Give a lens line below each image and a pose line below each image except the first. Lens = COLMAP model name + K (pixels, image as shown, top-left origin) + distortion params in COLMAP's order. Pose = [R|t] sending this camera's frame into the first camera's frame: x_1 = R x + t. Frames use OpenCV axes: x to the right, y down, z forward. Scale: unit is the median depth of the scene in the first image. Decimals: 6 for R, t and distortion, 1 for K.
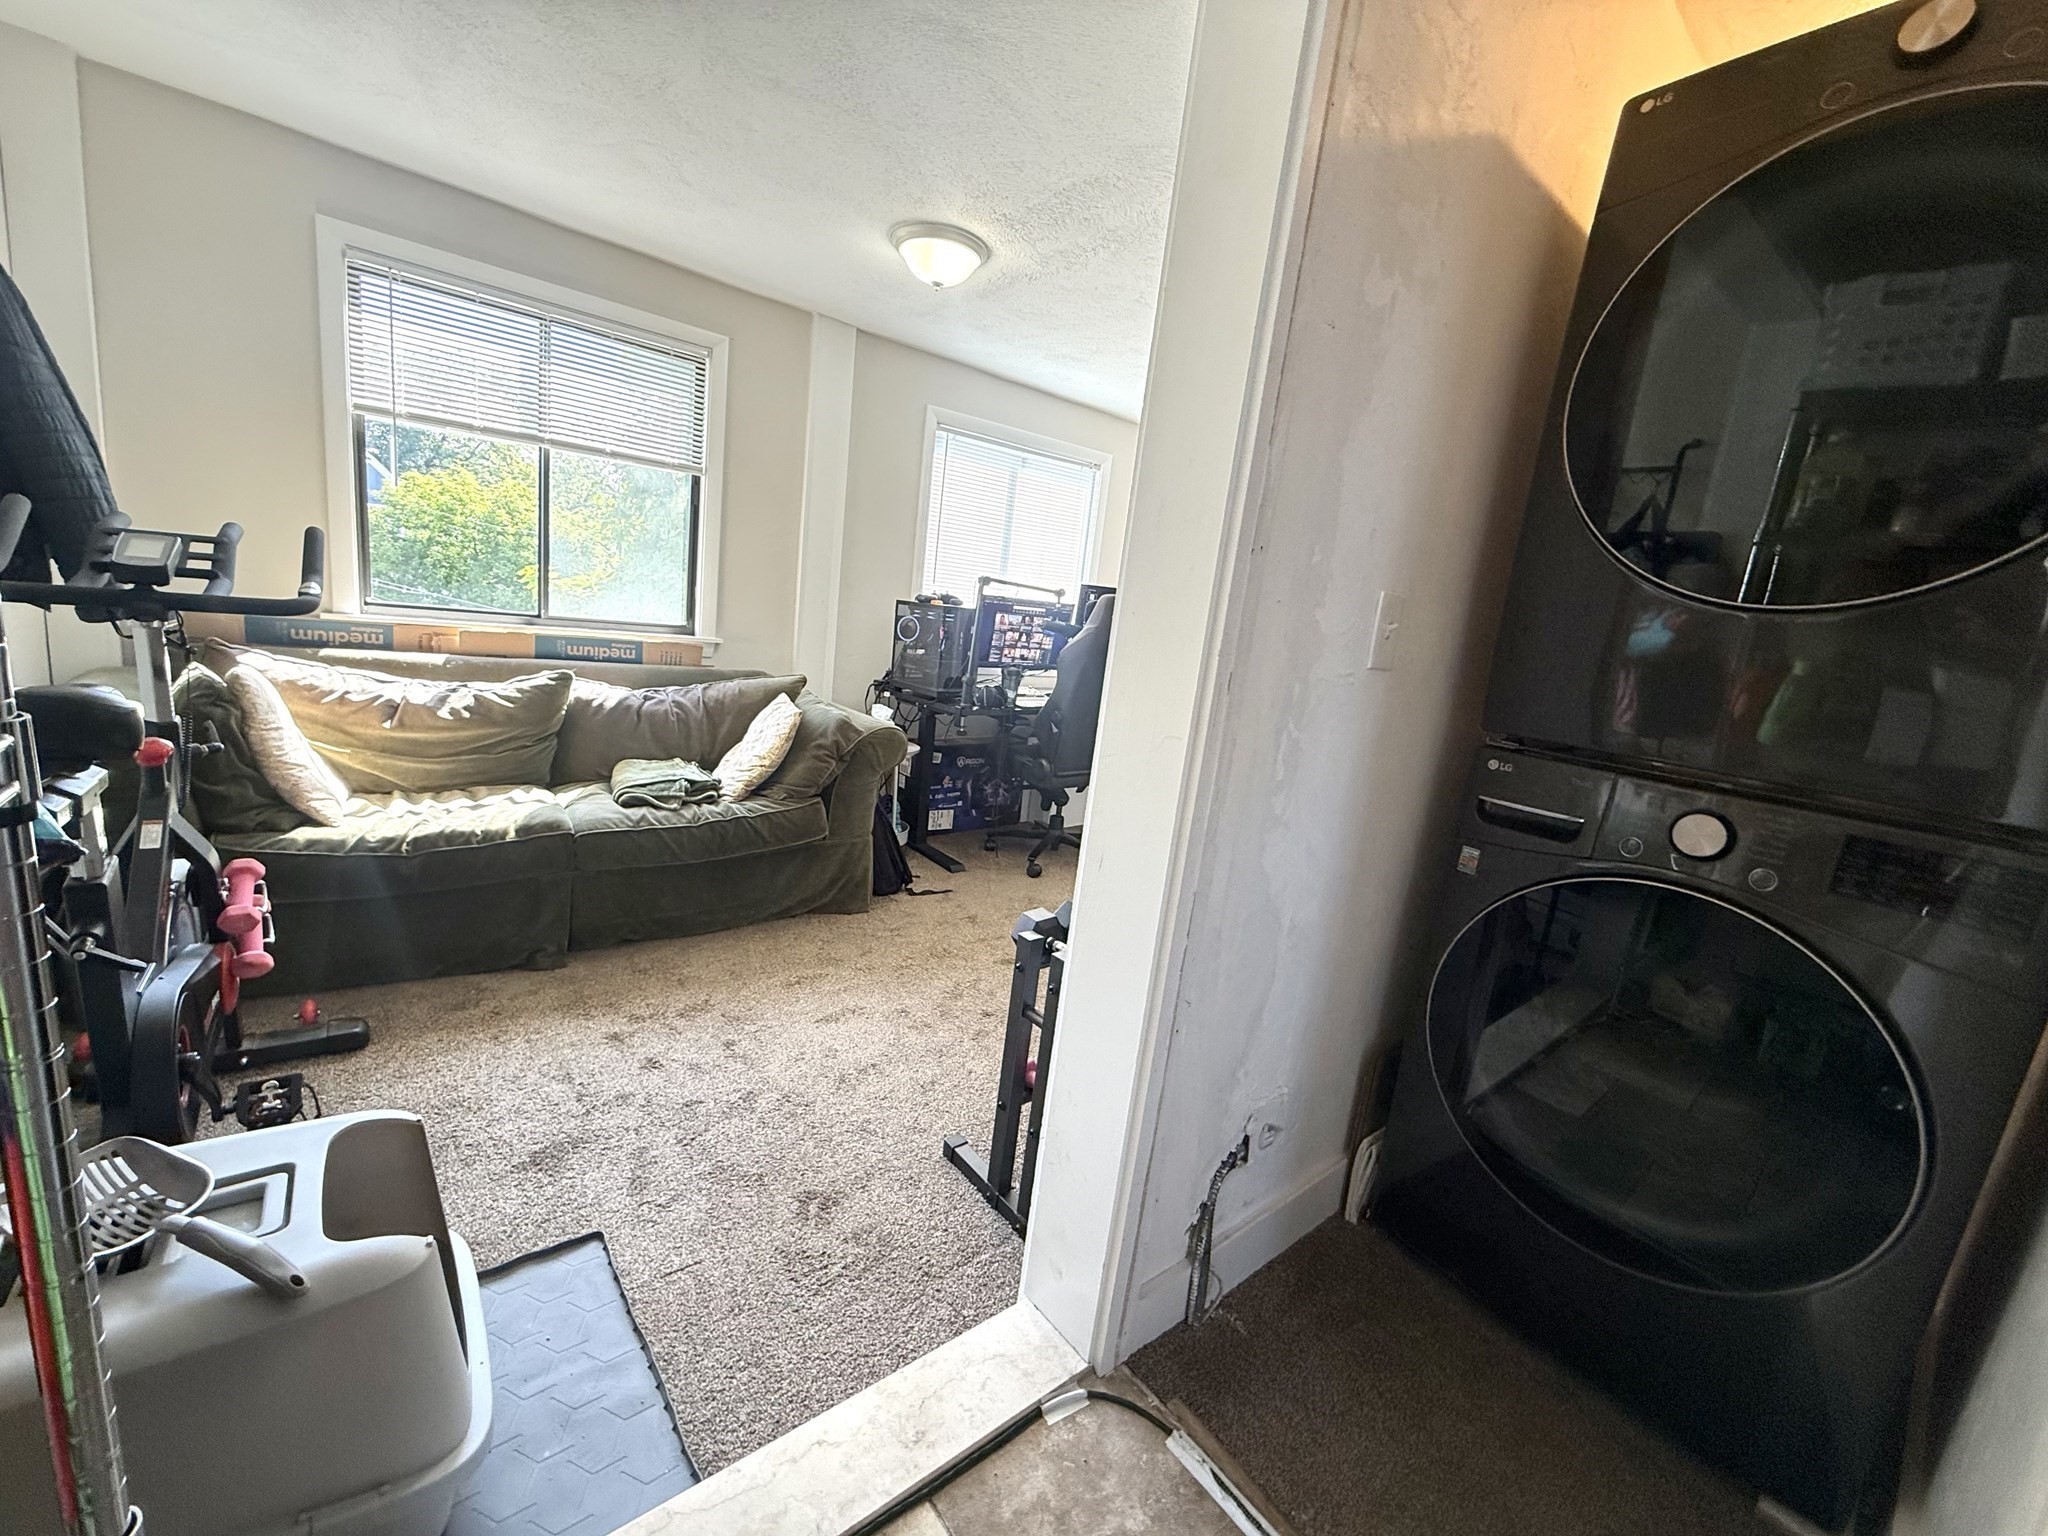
lens RADIAL K [[818.2, 0, 1022.0], [0, 818.2, 762.8], [0, 0, 1]] dist [-0.000307, -0.000012]
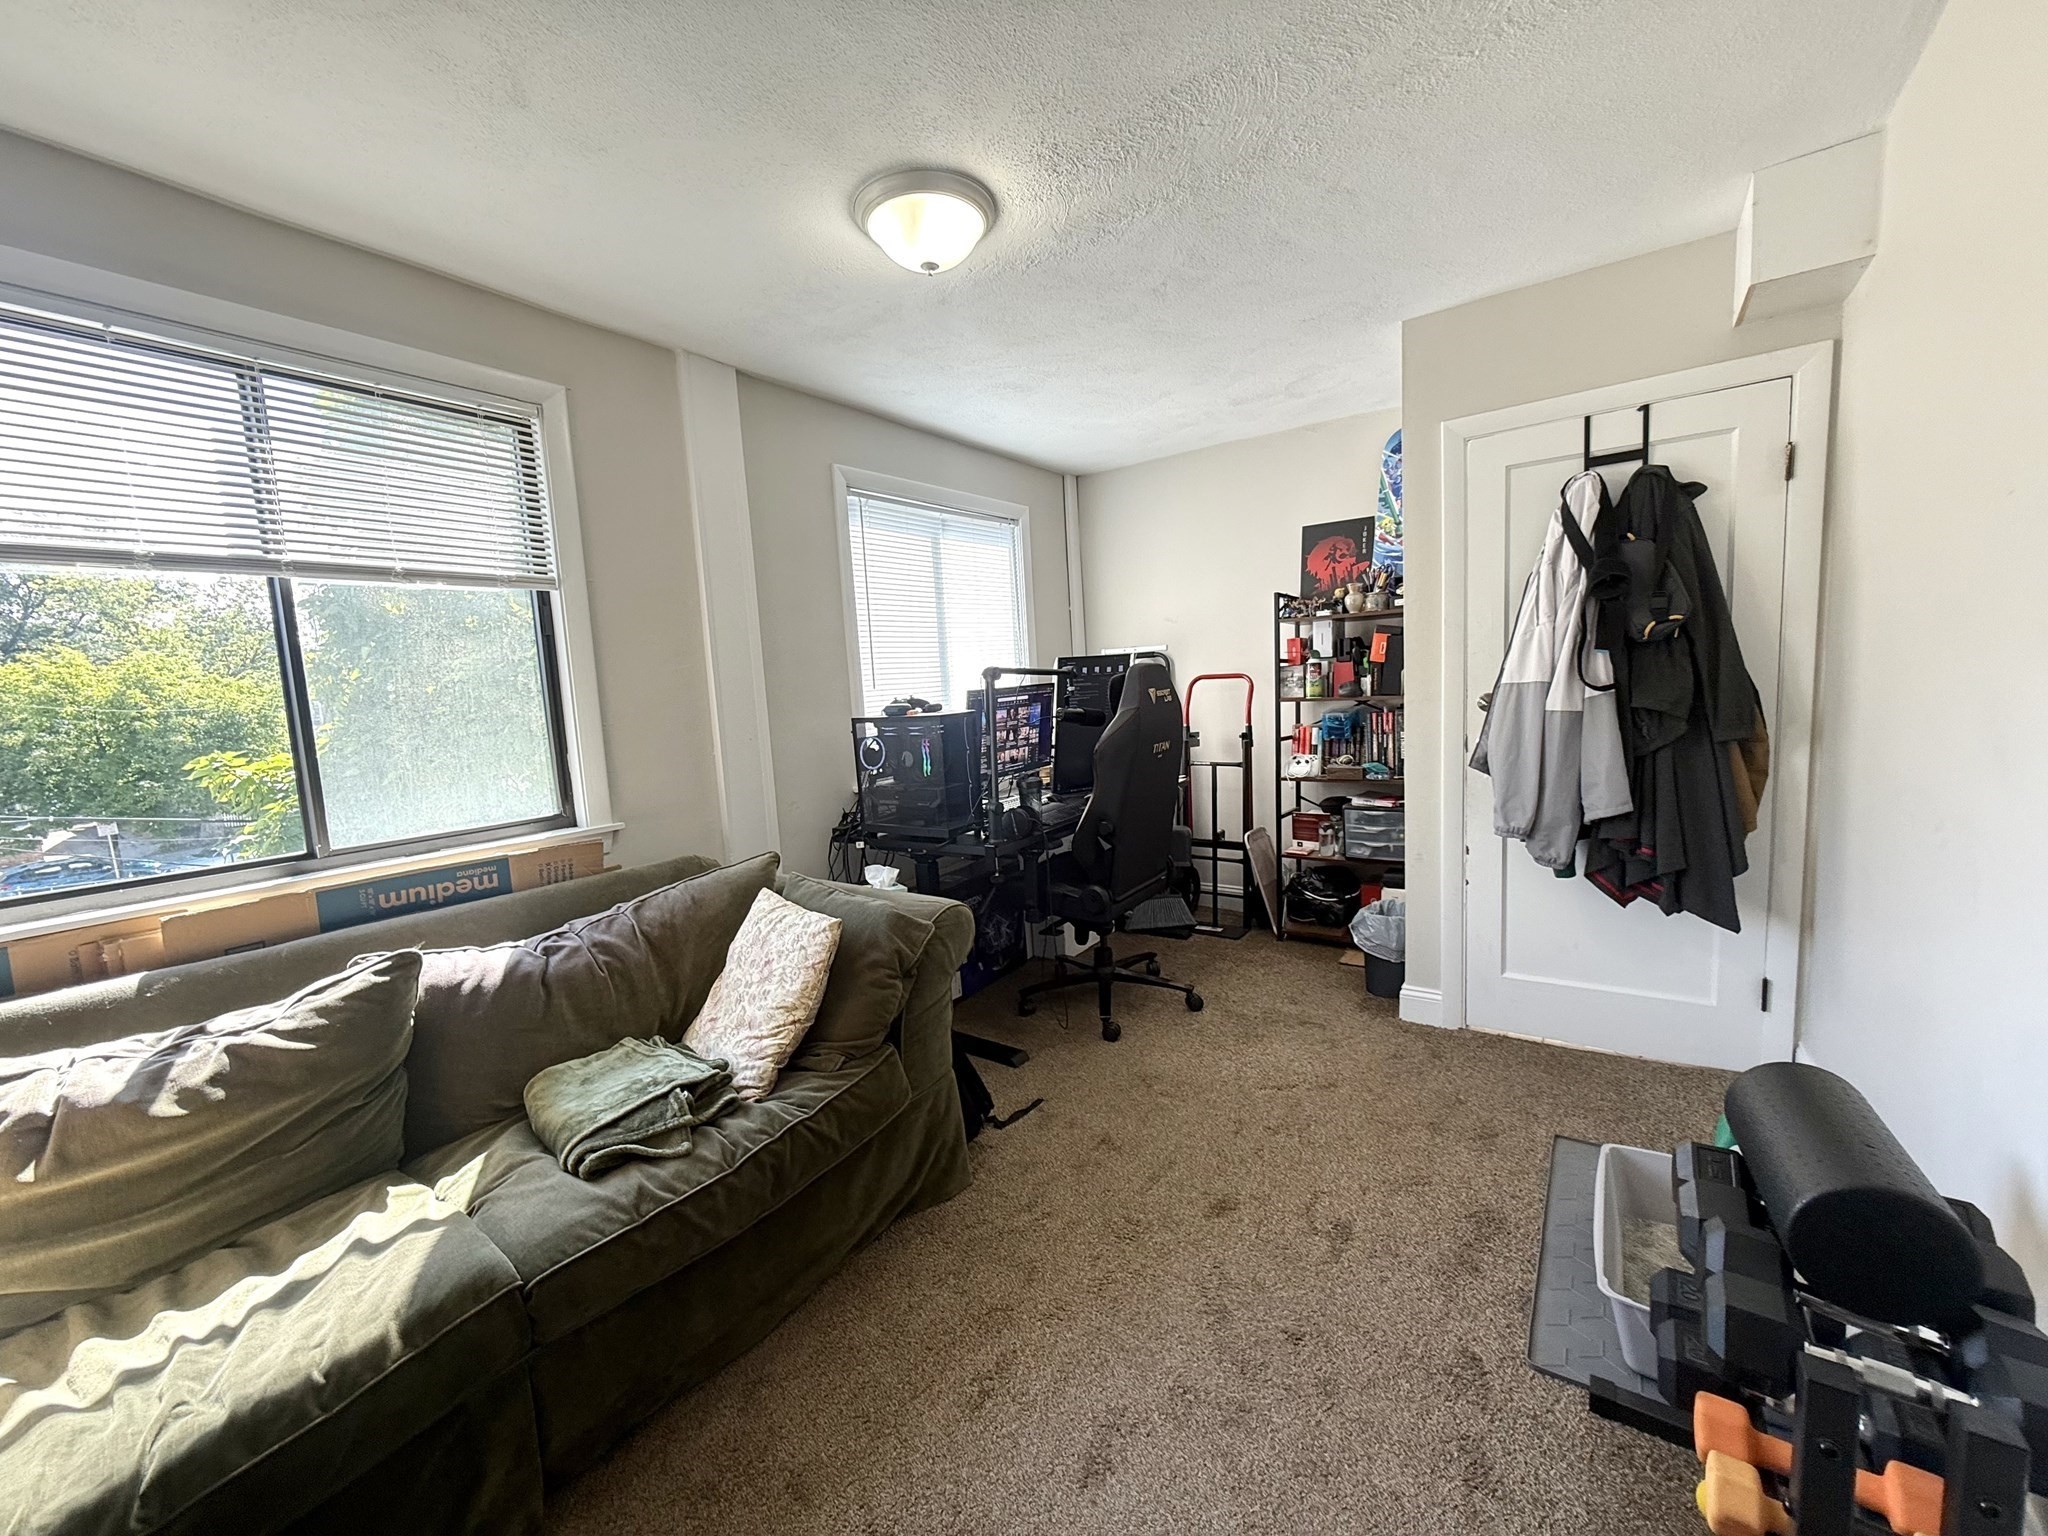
lens RADIAL K [[814.7, 0, 1024.0], [0, 814.7, 768.0], [0, 0, 1]] dist [0.000318, 0.000162]
pose [[0.948174, -0.194363, 0.251373, -0.245040], [0.212735, 0.975939, -0.047831, -0.106071], [-0.236028, 0.098828, 0.966708, 0.311564]]
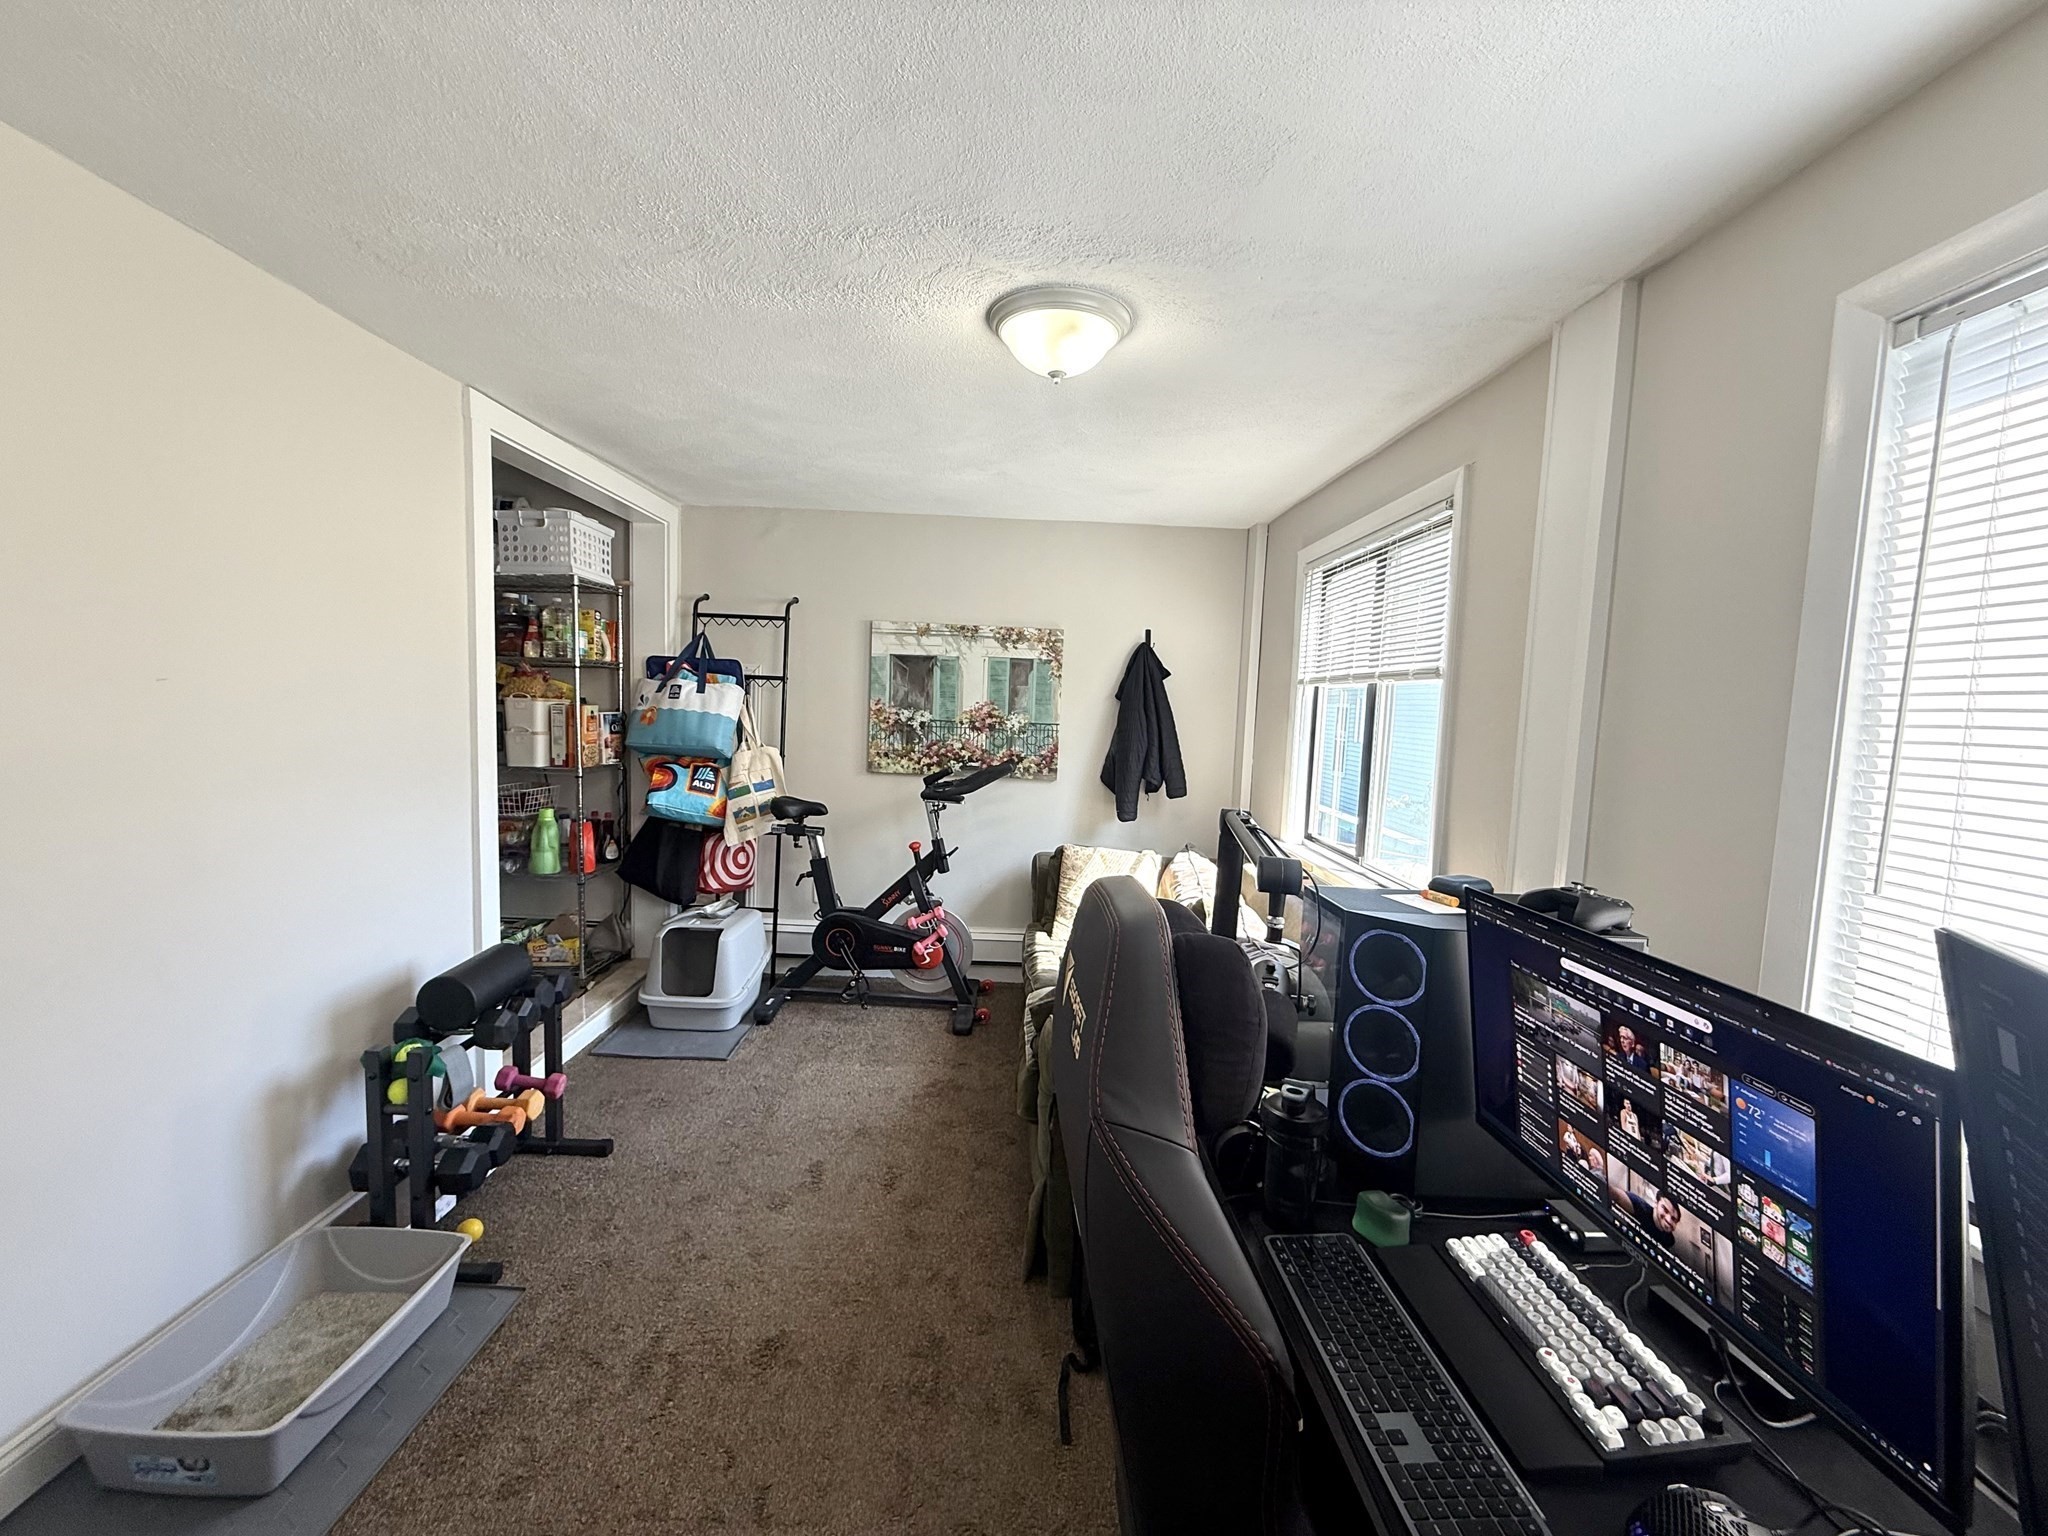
lens RADIAL K [[818.2, 0, 1023.0], [0, 818.2, 765.8], [0, 0, 1]] dist [0.000884, -0.000111]
pose [[-0.605401, -0.074114, -0.792463, 0.367941], [-0.258816, 0.959875, 0.107952, -0.292617], [0.752665, 0.270456, -0.600291, 1.270842]]
